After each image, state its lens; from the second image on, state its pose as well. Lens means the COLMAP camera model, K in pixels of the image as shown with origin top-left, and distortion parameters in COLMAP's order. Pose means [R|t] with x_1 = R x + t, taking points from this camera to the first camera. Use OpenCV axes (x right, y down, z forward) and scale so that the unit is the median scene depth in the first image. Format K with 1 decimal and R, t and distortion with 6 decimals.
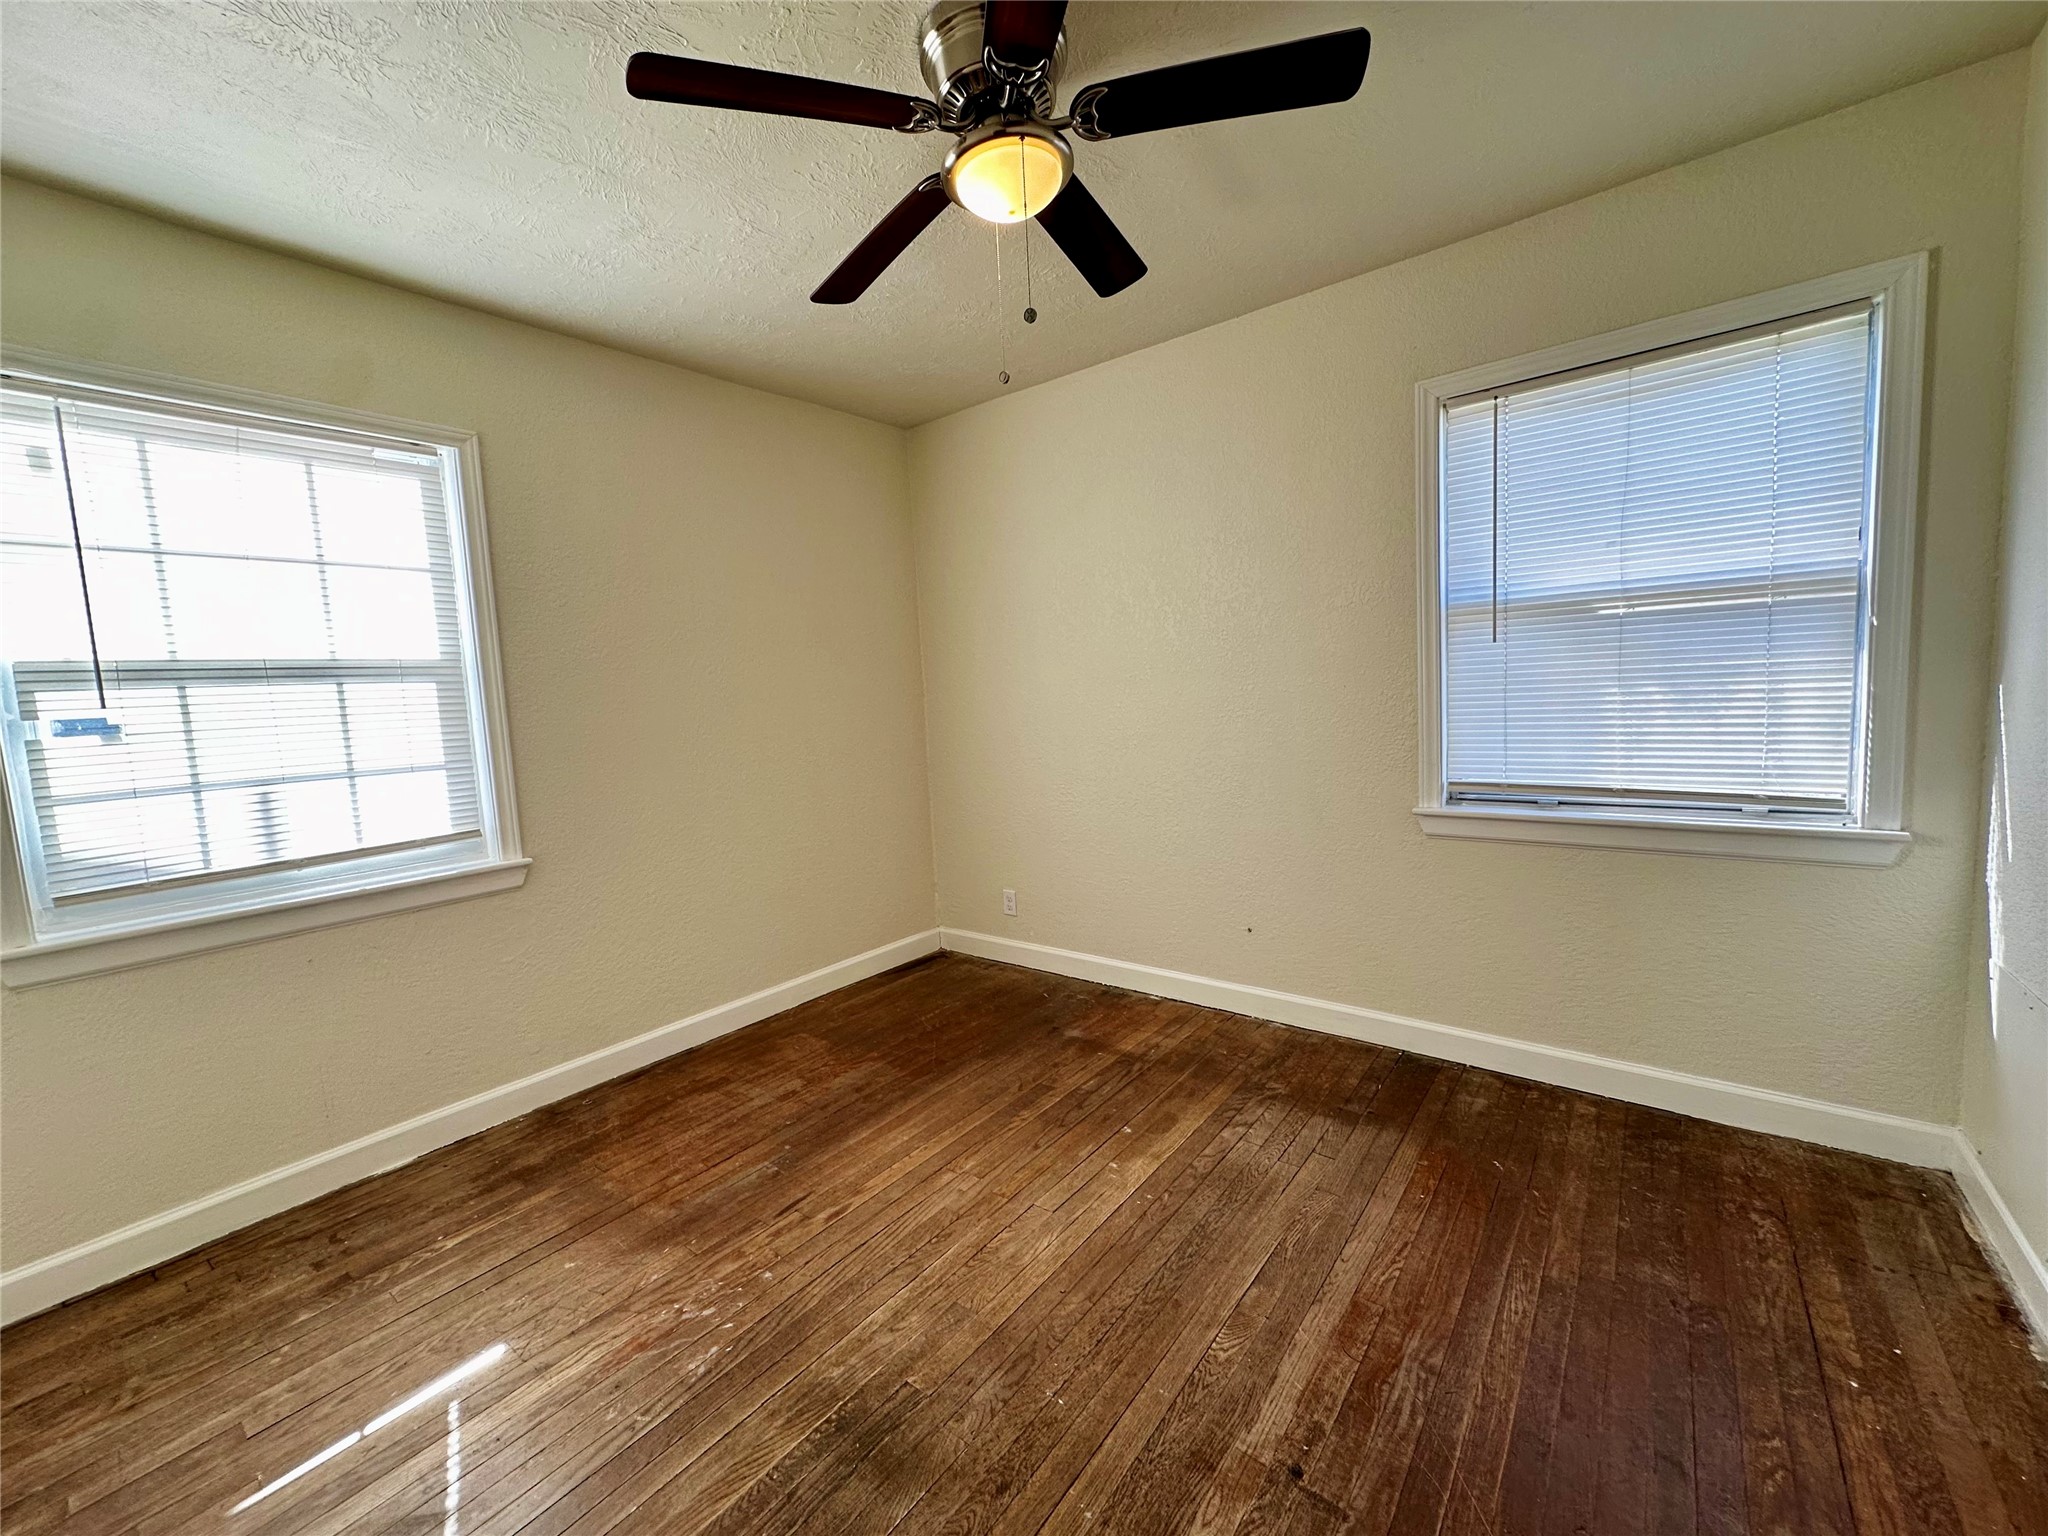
lens RADIAL K [[815.7, 0, 1019.7], [0, 815.7, 763.7], [0, 0, 1]] dist [0.001389, -0.000043]
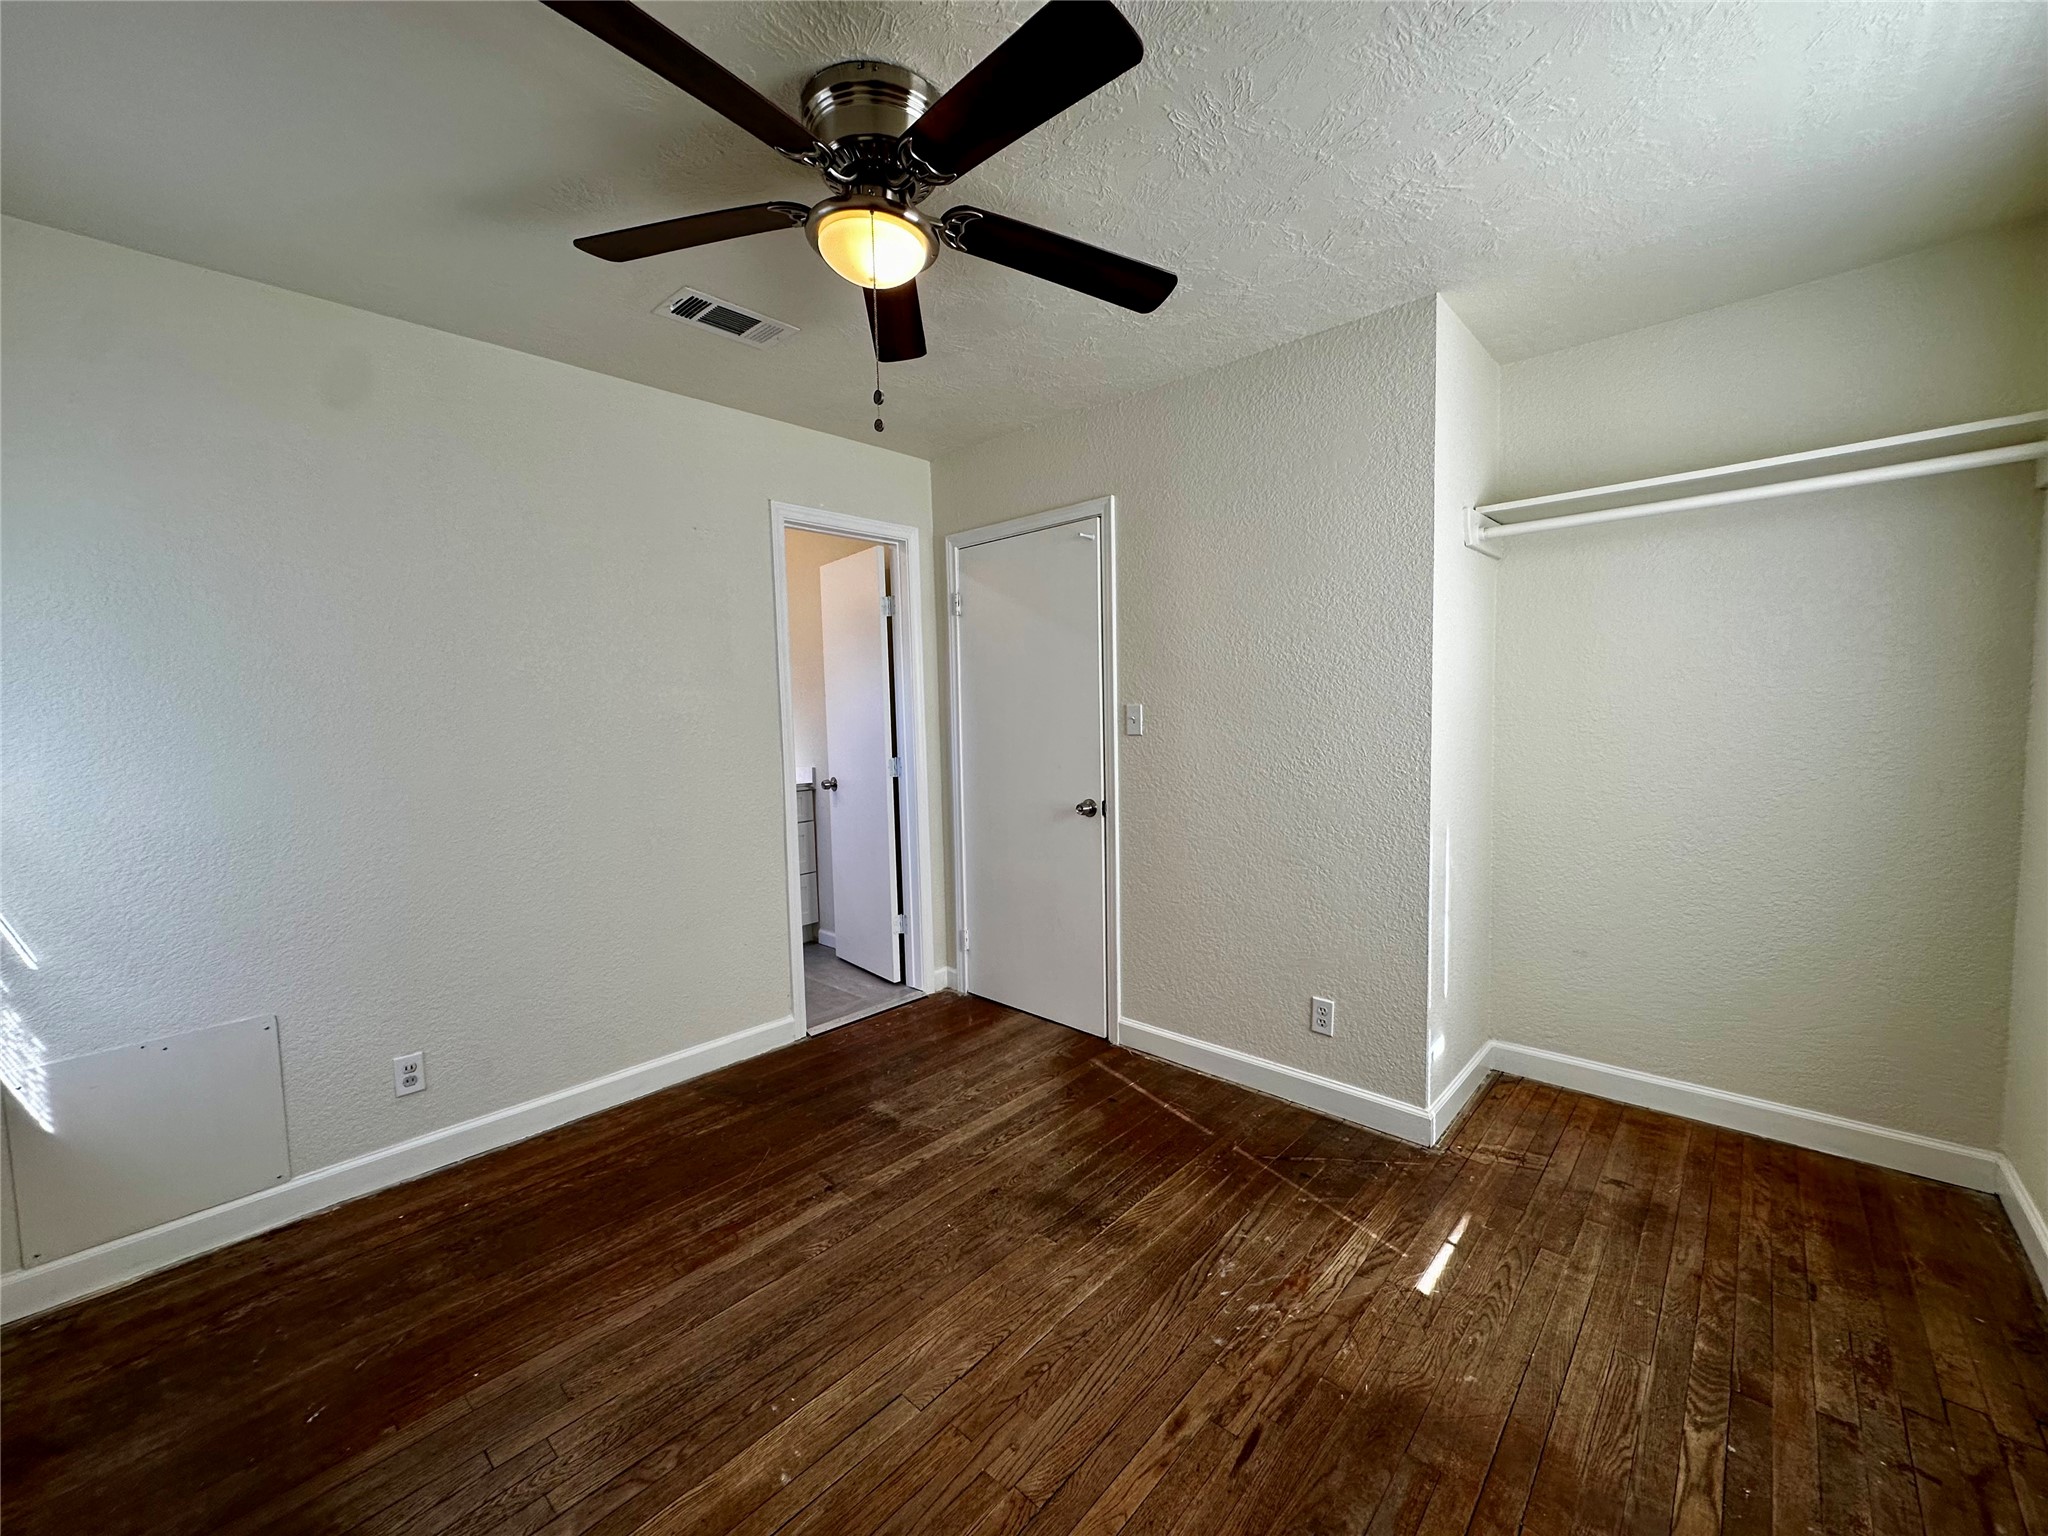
lens RADIAL K [[815.7, 0, 1025.4], [0, 815.7, 769.7], [0, 0, 1]] dist [0.001389, -0.000043]
pose [[-0.994613, 0.070286, 0.076188, -0.214103], [0.081803, 0.983644, 0.160476, -0.209059], [-0.063663, 0.165844, -0.984095, 1.928867]]
